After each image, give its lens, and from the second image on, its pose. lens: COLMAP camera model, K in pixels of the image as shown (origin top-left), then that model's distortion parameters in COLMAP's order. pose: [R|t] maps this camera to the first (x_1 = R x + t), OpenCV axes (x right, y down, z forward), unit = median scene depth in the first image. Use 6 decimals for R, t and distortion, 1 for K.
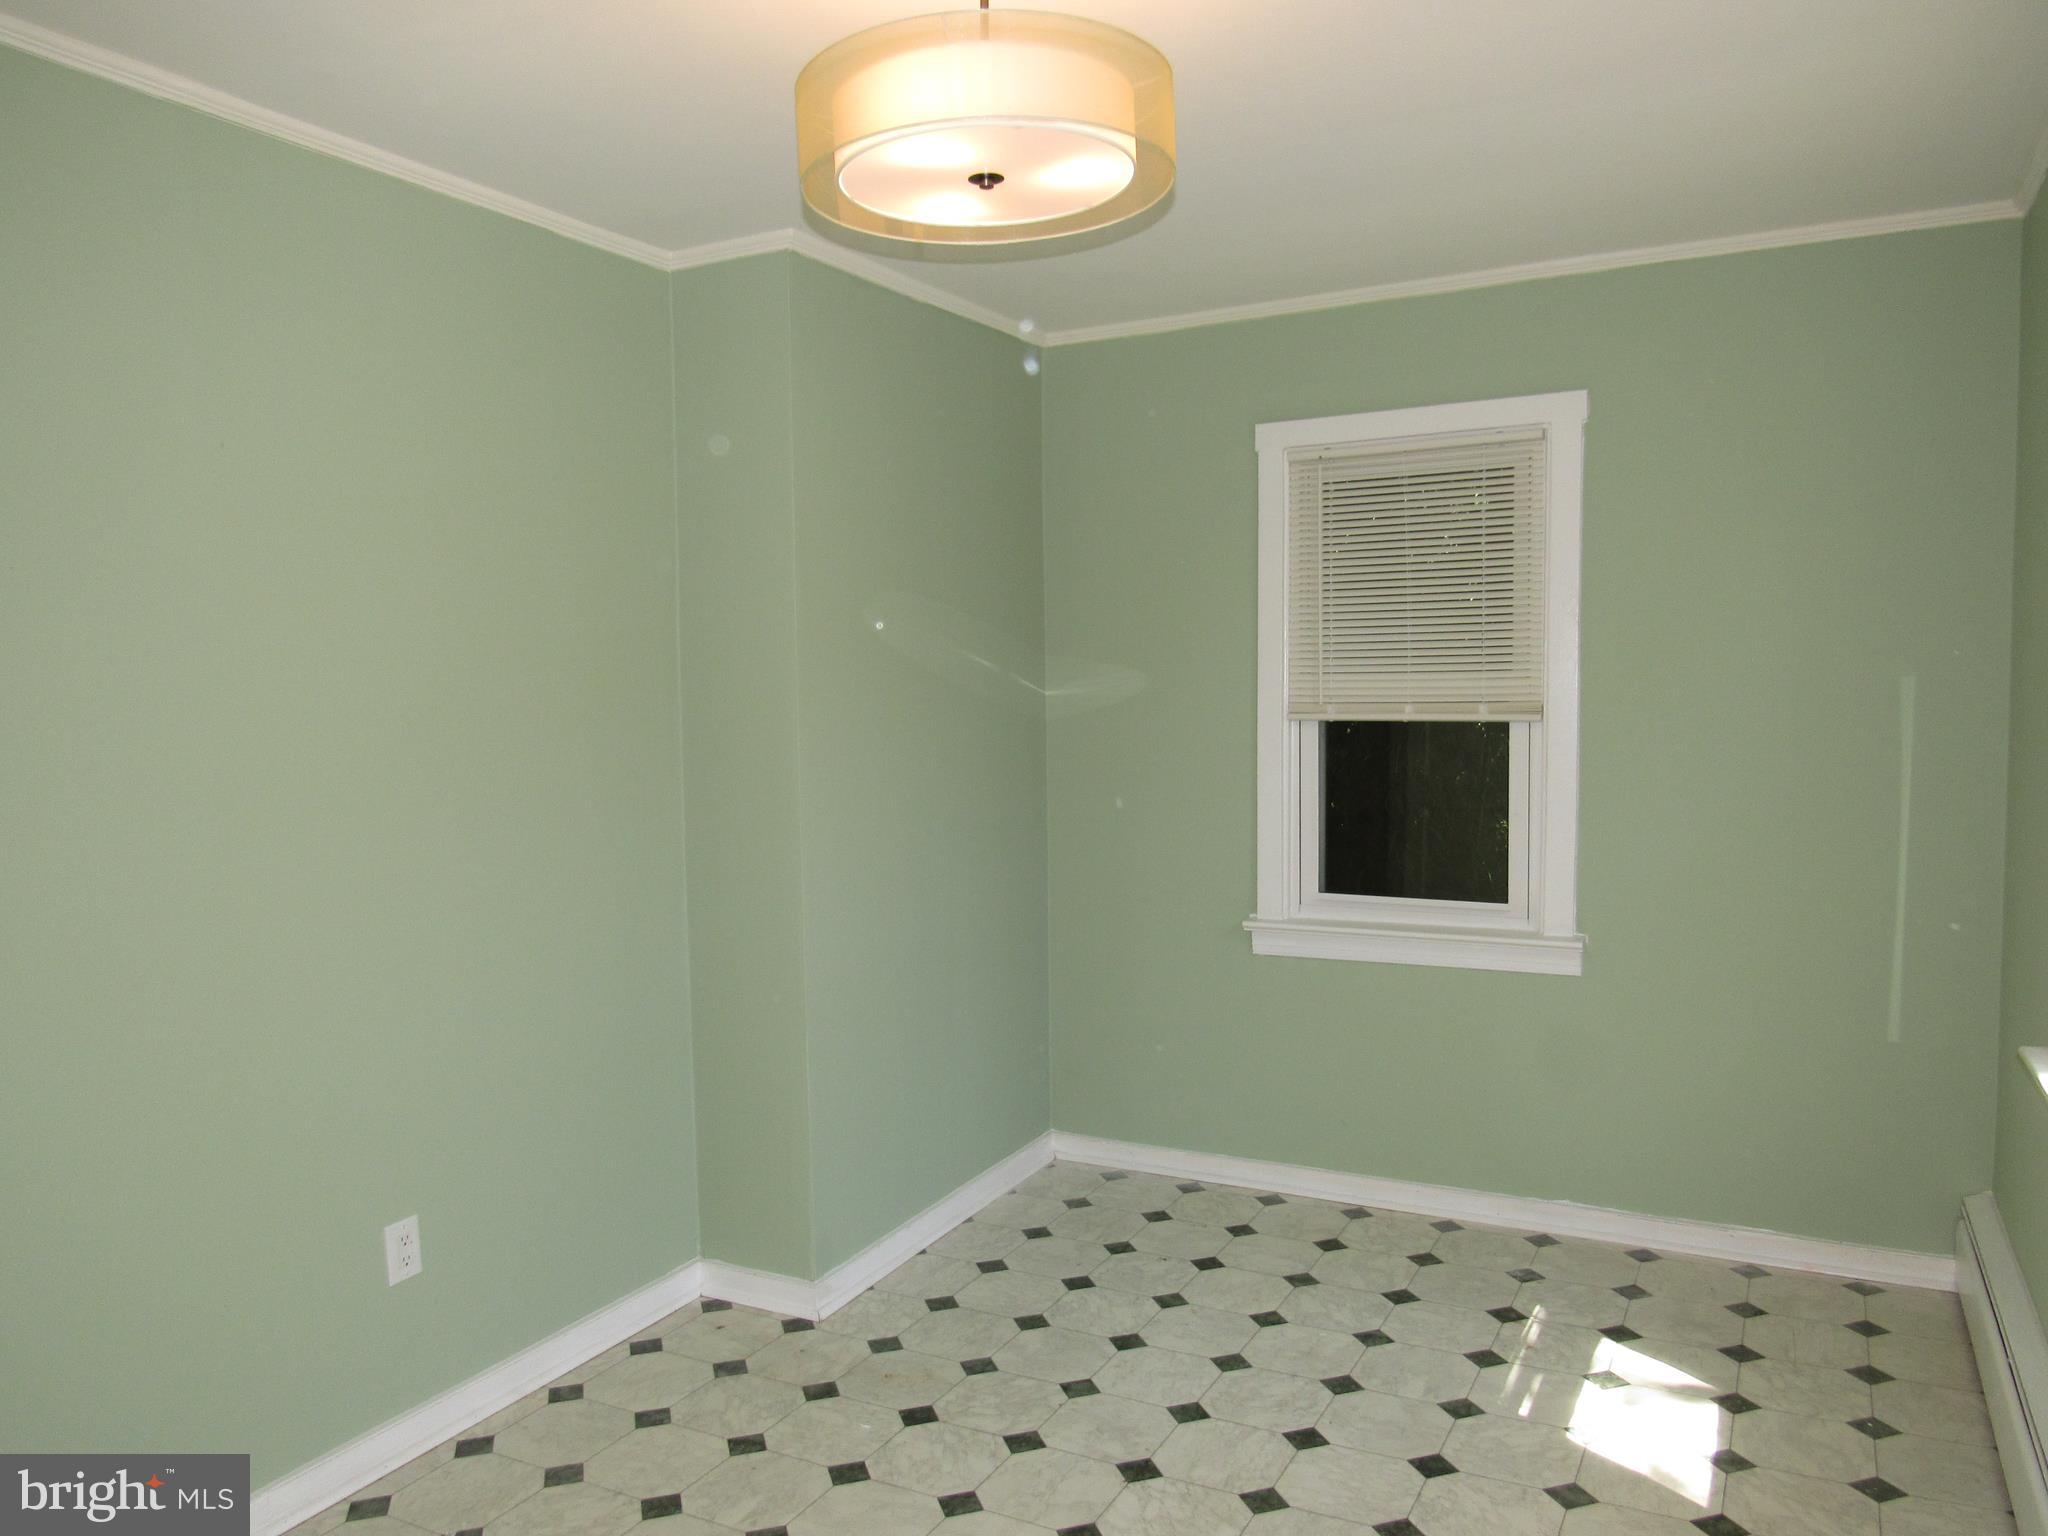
lens RADIAL K [[1474.3, 0, 1053.3], [0, 1474.3, 783.8], [0, 0, 1]] dist [-0.020752, 0.002300]
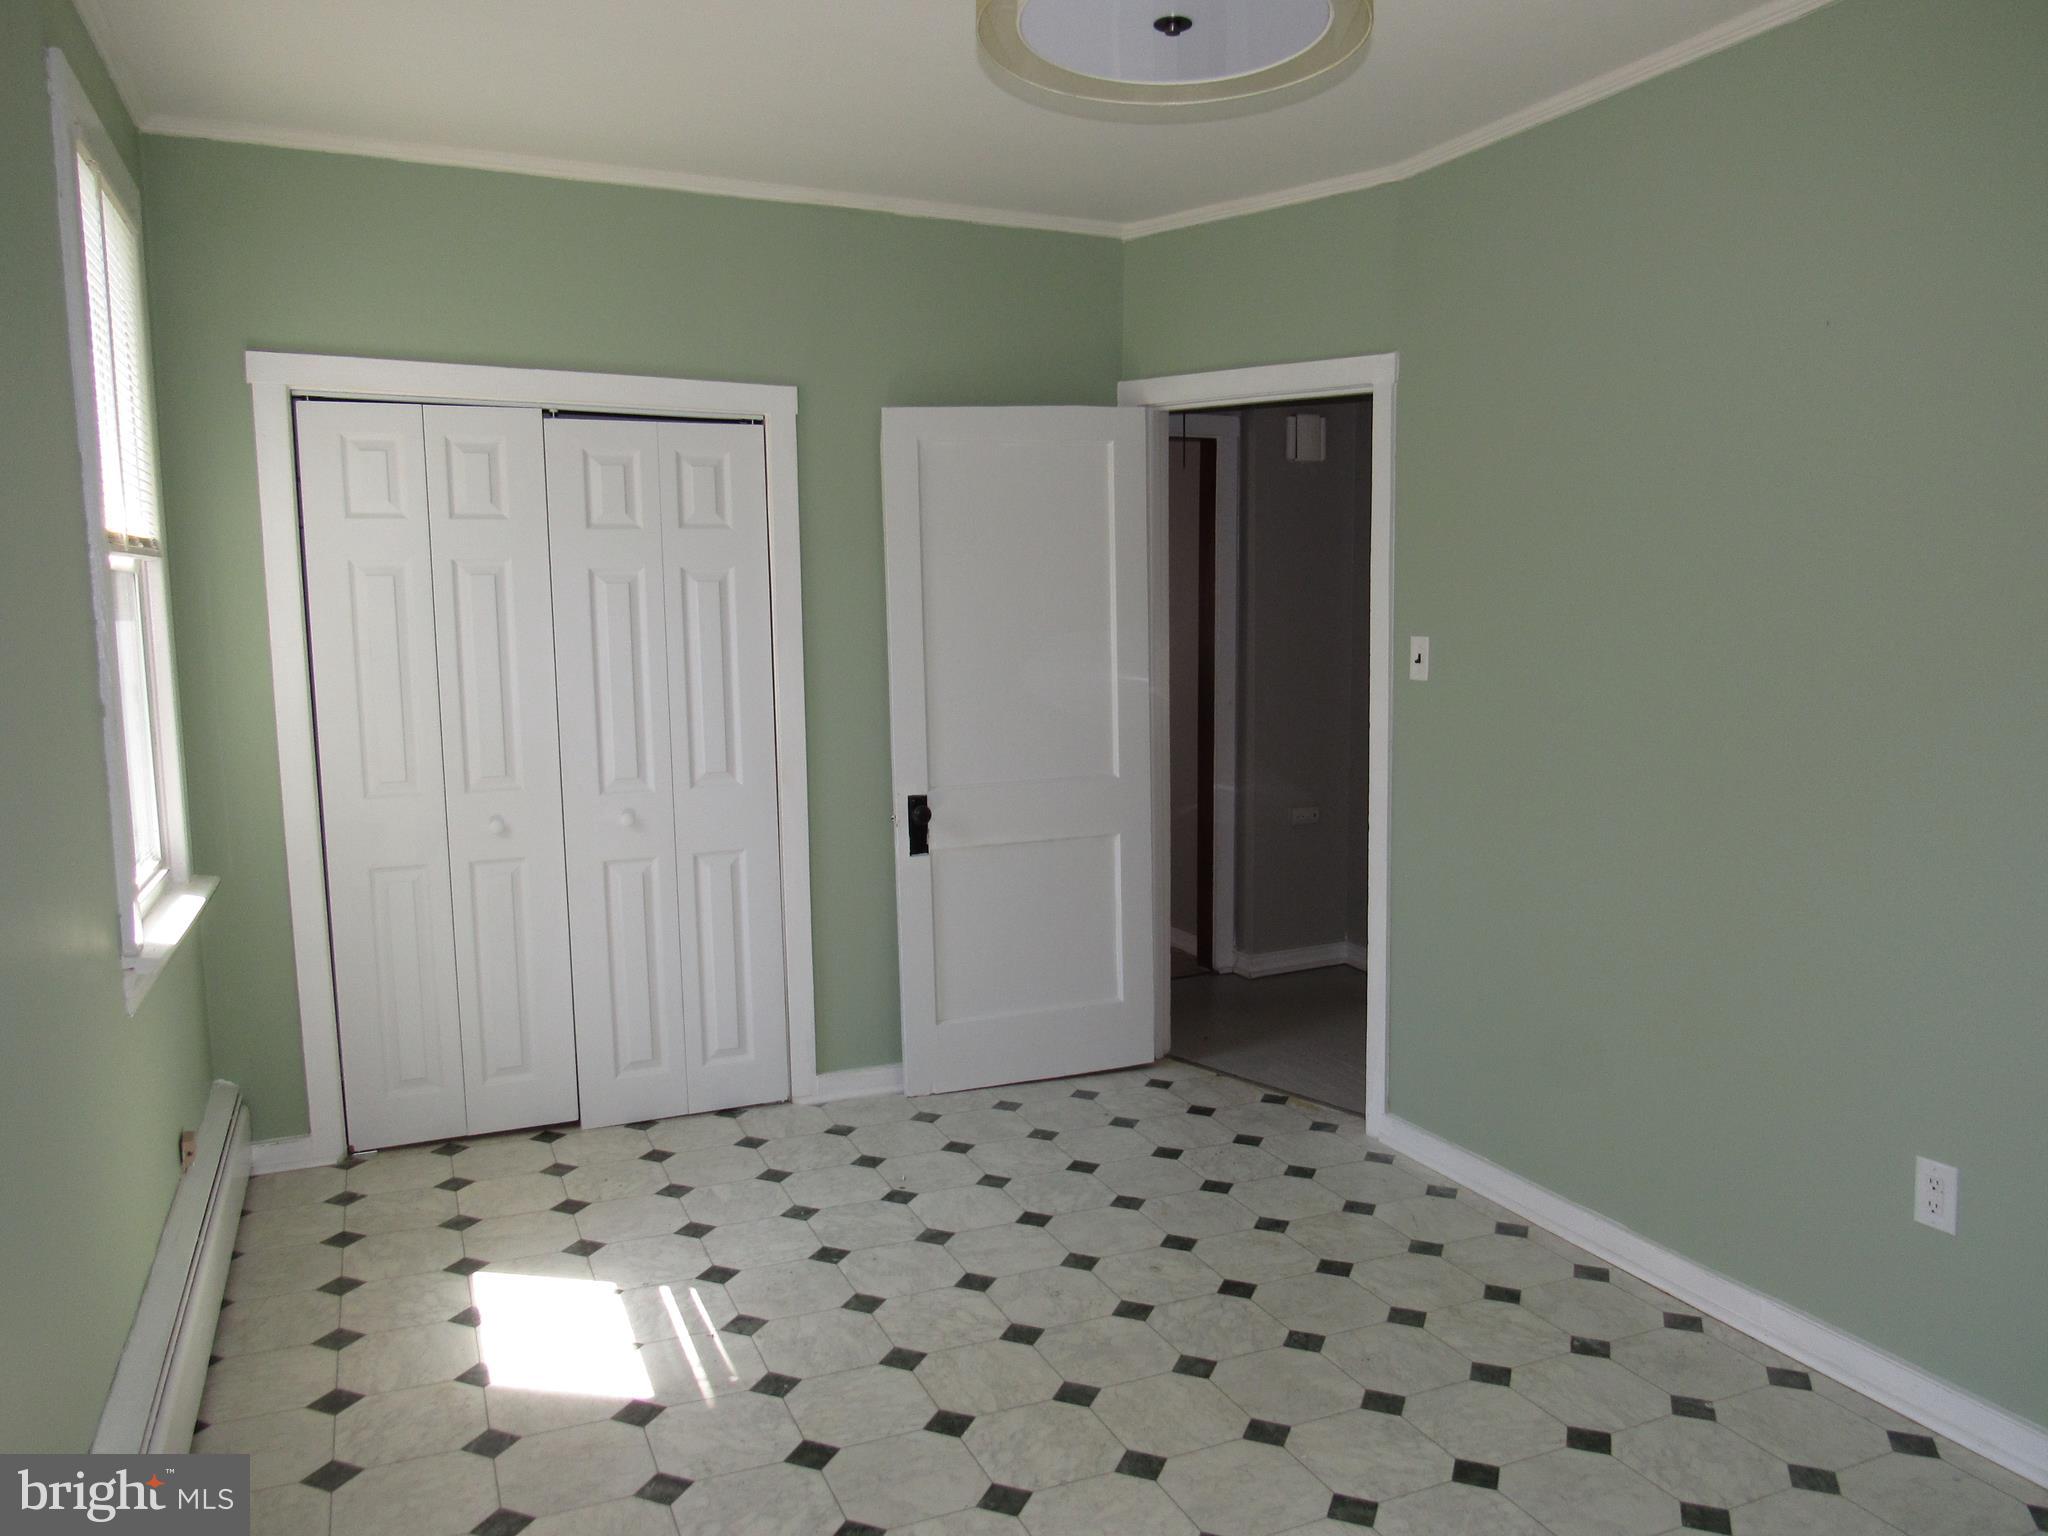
lens RADIAL K [[1474.3, 0, 1007.6], [0, 1474.3, 777.2], [0, 0, 1]] dist [-0.020752, 0.002300]
pose [[-0.624862, 0.118900, -0.771628, 0.610468], [-0.028330, 0.984232, 0.174601, -0.075603], [0.780221, 0.130962, -0.611641, 1.171489]]
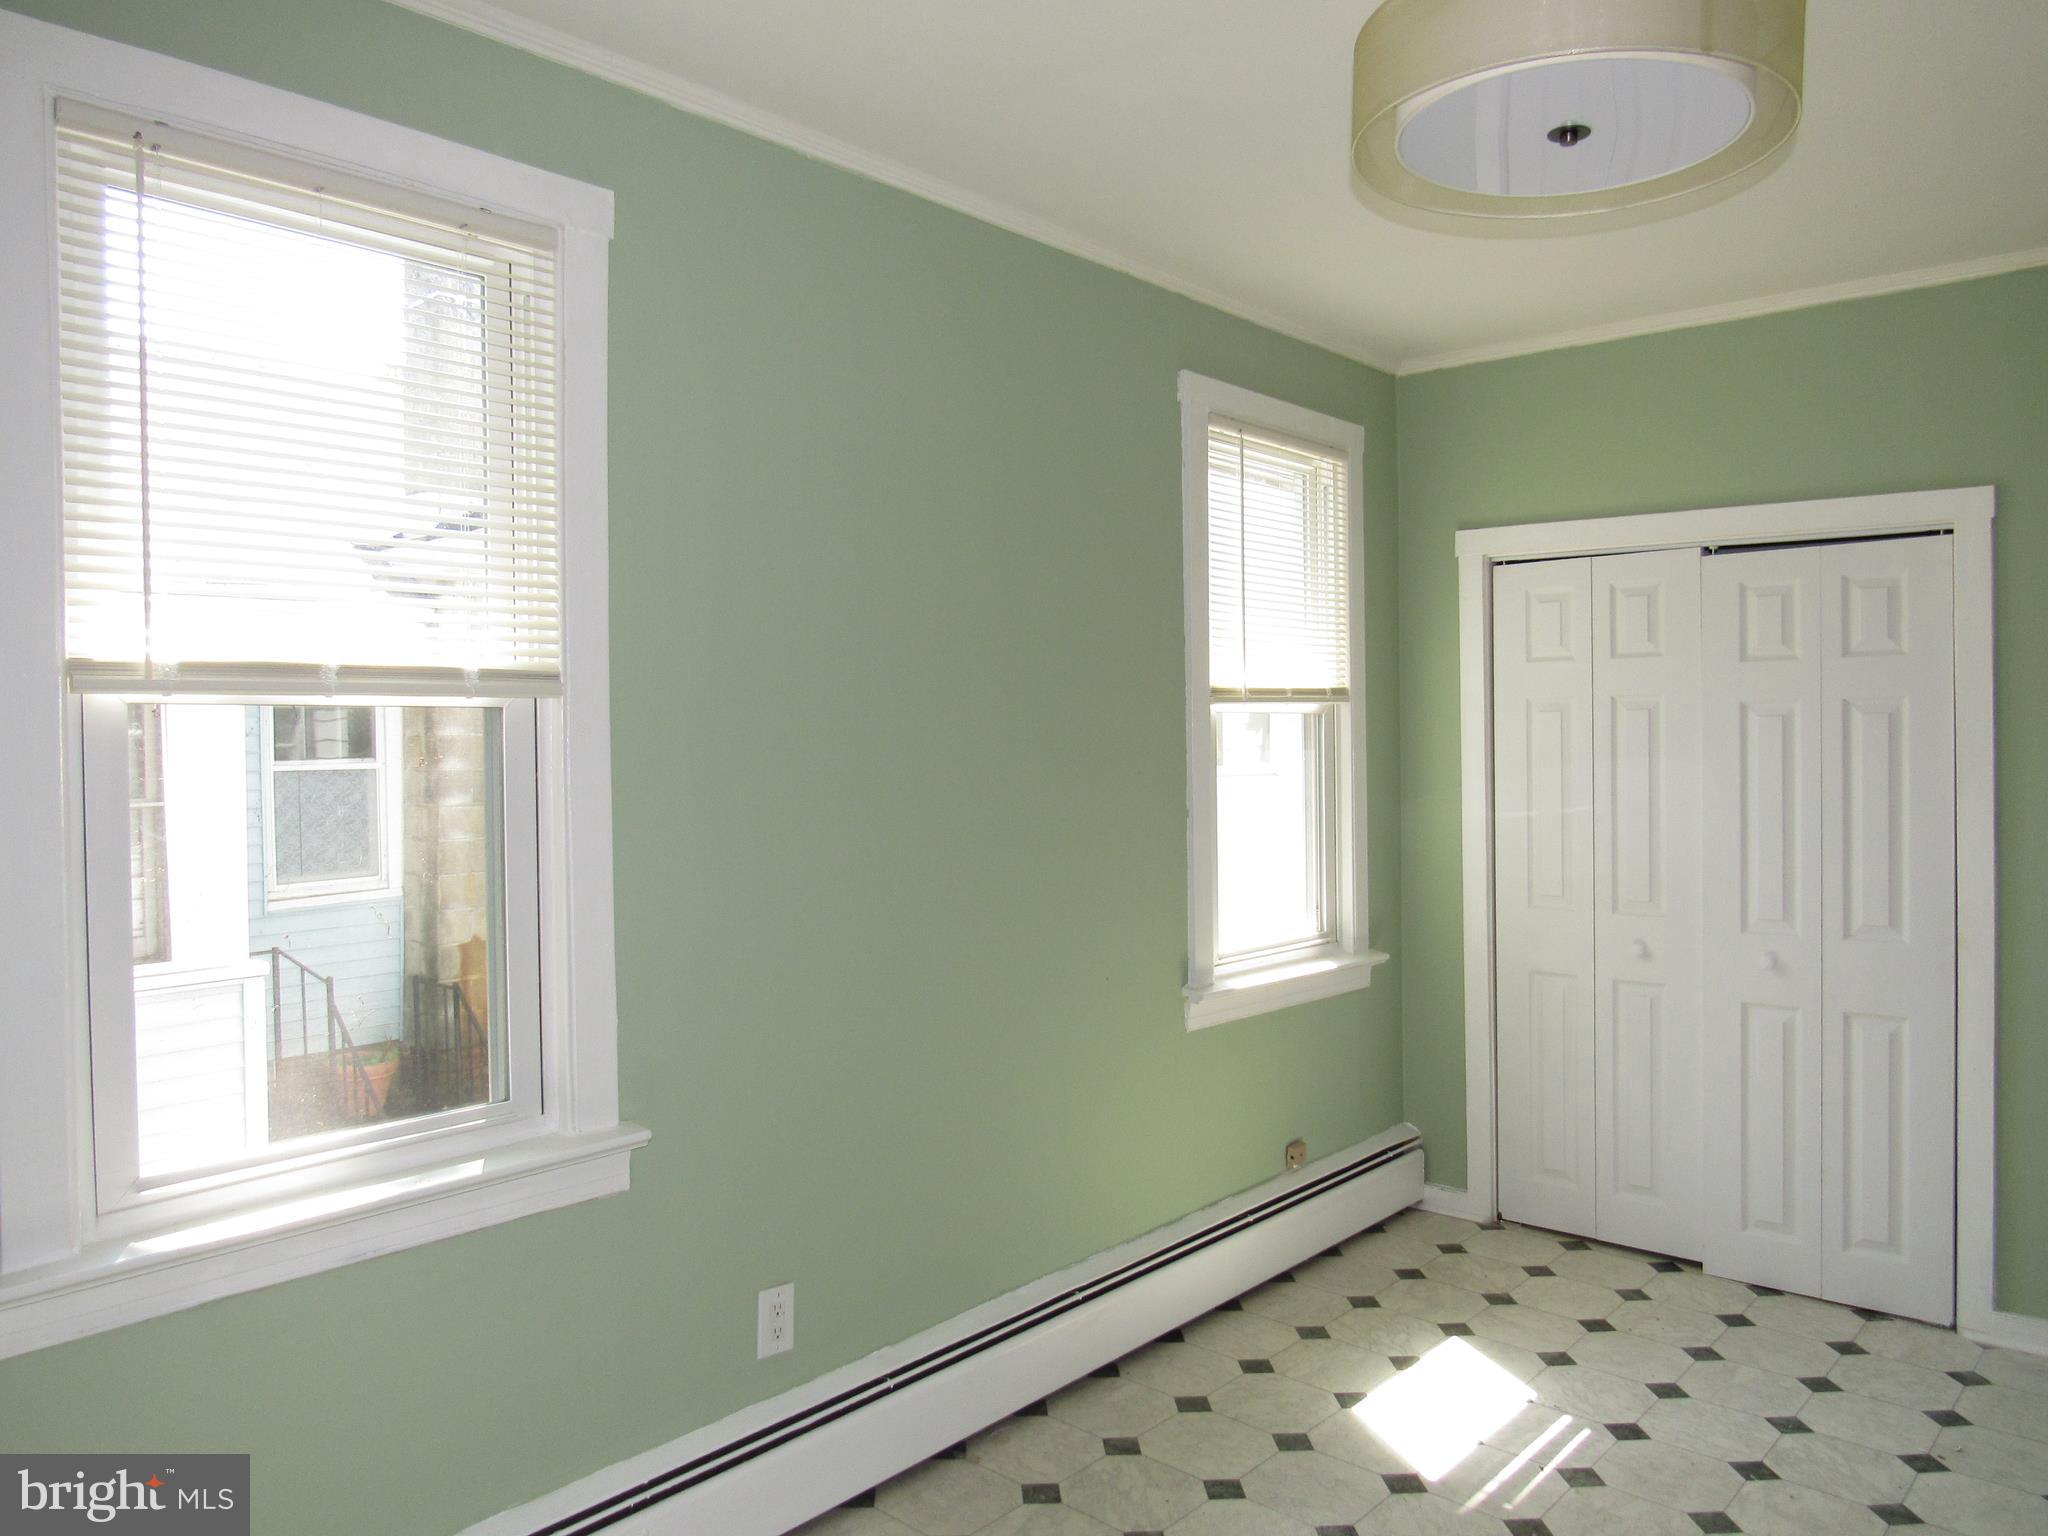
lens RADIAL K [[1474.3, 0, 1058.0], [0, 1474.3, 784.7], [0, 0, 1]] dist [-0.020752, 0.002300]
pose [[-0.971900, 0.022412, 0.234324, 0.266250], [0.044793, 0.994877, 0.090632, -0.085472], [-0.231092, 0.098581, -0.967925, 1.354553]]
